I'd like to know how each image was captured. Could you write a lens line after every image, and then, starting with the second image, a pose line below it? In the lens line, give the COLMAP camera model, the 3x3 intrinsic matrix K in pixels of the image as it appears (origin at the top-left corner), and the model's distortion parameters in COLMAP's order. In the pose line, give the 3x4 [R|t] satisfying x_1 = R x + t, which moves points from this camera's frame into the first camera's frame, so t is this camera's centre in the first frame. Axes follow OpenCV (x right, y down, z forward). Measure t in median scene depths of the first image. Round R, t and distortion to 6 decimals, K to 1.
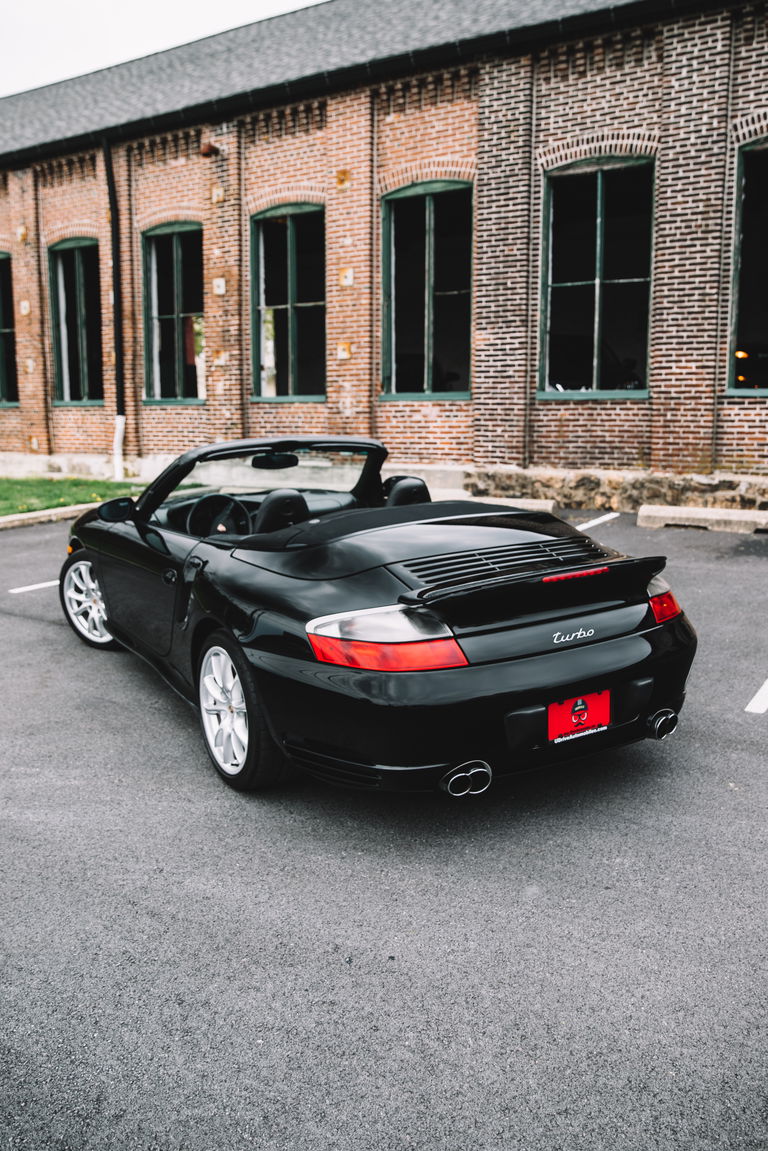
lens RADIAL K [[978.9, 0, 405.9], [0, 978.9, 577.1], [0, 0, 1]] dist [-0.068058, 0.093968]
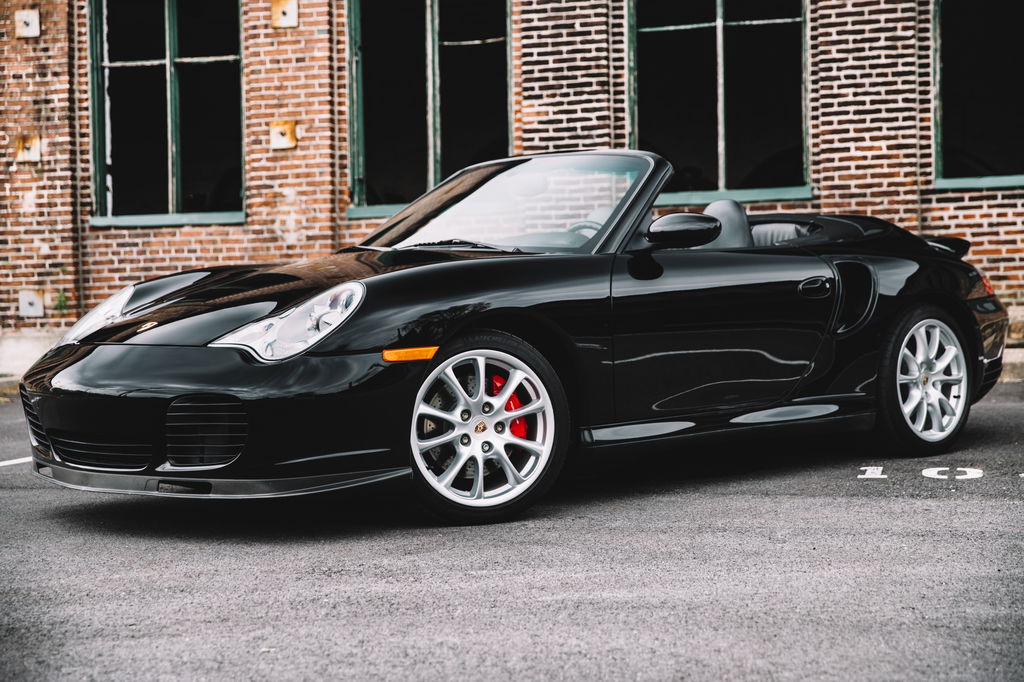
lens RADIAL K [[1800.7, 0, 531.8], [0, 1800.7, 334.1], [0, 0, 1]] dist [0.213038, 0.000000]
pose [[0.957788, -0.015986, 0.287029, -0.281081], [0.066709, 0.983558, -0.167823, 0.096425], [-0.279627, 0.179886, 0.943106, -0.068035]]
